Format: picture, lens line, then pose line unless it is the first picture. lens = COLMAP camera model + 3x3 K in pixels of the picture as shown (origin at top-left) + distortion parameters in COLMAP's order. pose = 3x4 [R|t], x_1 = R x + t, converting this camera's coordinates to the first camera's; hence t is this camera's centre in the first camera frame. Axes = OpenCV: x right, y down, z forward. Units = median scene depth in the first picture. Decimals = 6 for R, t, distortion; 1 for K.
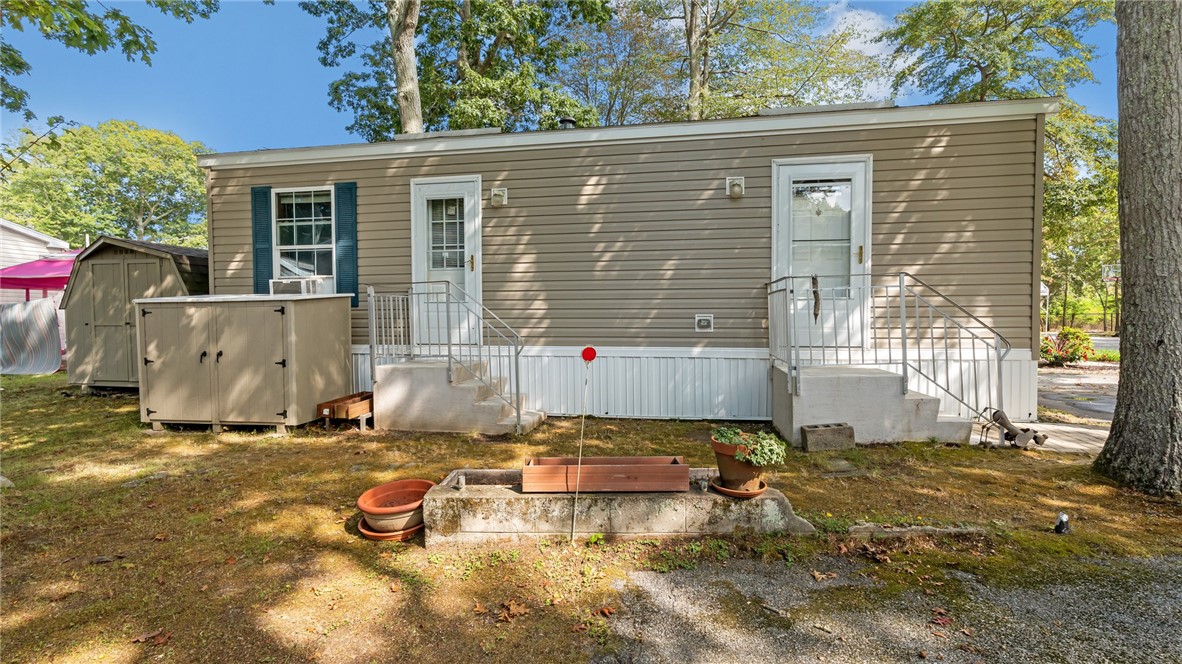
lens RADIAL K [[540.8, 0, 591.9], [0, 540.8, 333.6], [0, 0, 1]] dist [-0.008264, 0.003484]
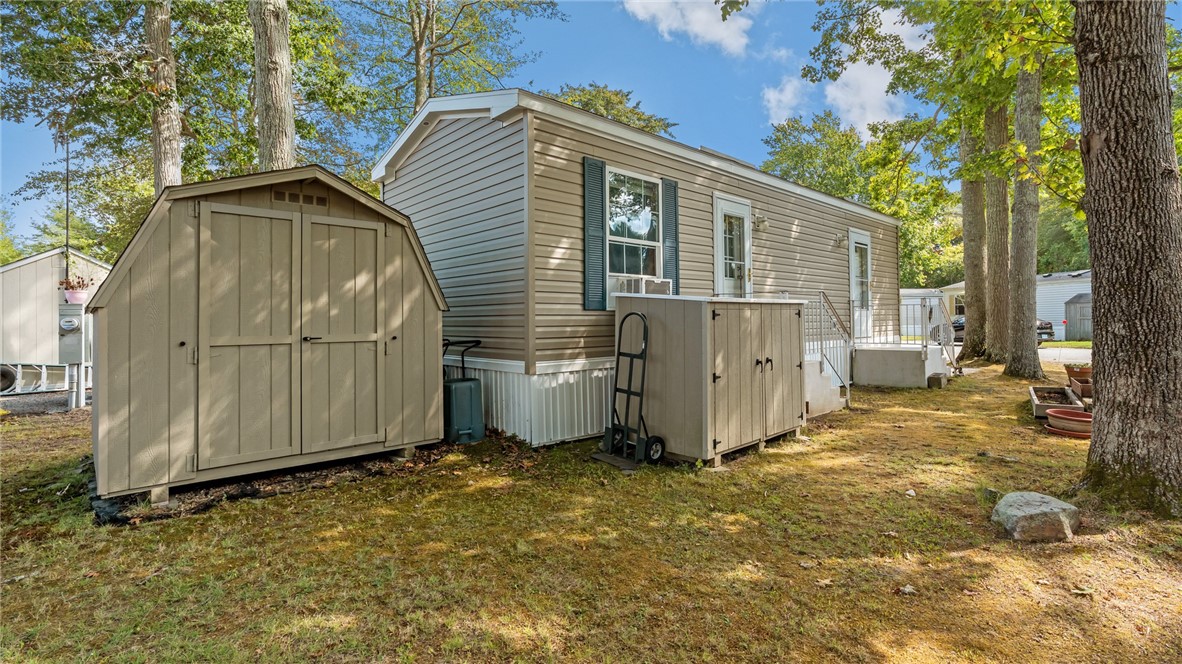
lens RADIAL K [[540.8, 0, 596.6], [0, 540.8, 309.1], [0, 0, 1]] dist [-0.008264, 0.003484]
pose [[0.587134, 0.015133, 0.809348, -1.293383], [0.041145, 0.997975, -0.048508, -0.013561], [-0.808444, 0.061782, 0.585322, 0.562390]]
